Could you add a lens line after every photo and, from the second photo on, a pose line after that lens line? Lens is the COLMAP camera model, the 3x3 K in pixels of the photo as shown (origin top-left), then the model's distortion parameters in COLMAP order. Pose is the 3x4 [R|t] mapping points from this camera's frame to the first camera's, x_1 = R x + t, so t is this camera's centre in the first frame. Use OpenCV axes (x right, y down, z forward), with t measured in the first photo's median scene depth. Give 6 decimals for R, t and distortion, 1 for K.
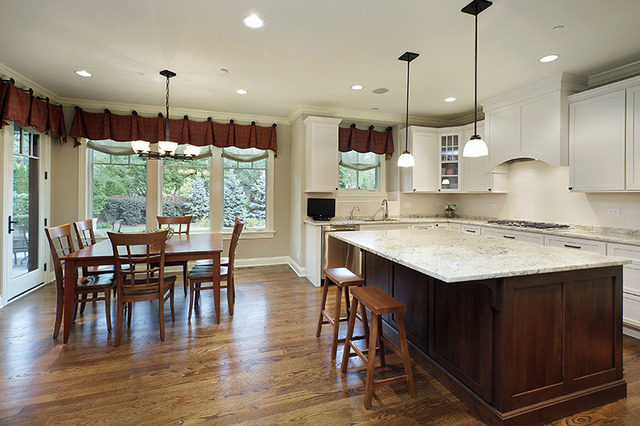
lens RADIAL K [[296.9, 0, 326.7], [0, 296.9, 196.2], [0, 0, 1]] dist [0.003311, -0.000136]
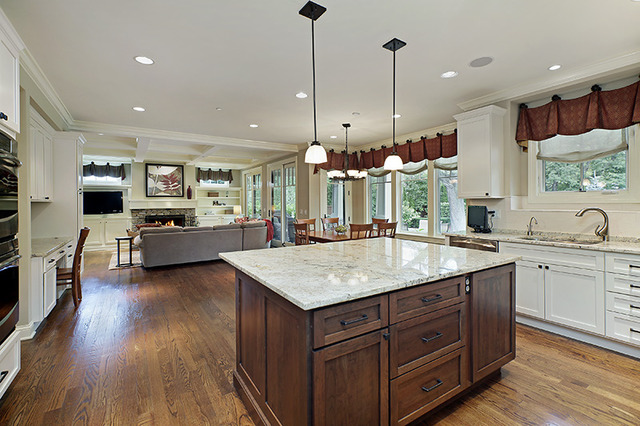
lens RADIAL K [[296.9, 0, 315.8], [0, 296.9, 210.3], [0, 0, 1]] dist [0.003311, -0.000136]
pose [[0.236423, 0.017523, -0.971492, 0.669051], [0.003377, 0.999817, 0.018855, 0.002249], [0.971644, -0.007739, 0.236320, 0.329256]]
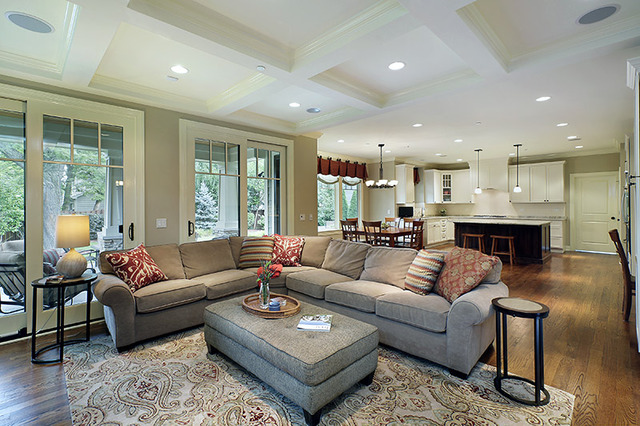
lens RADIAL K [[296.9, 0, 319.7], [0, 296.9, 206.2], [0, 0, 1]] dist [0.003311, -0.000136]
pose [[0.895559, -0.013107, 0.444749, -1.280053], [0.015084, 0.999886, -0.000906, -0.002933], [-0.444687, 0.007520, 0.895655, -0.431955]]
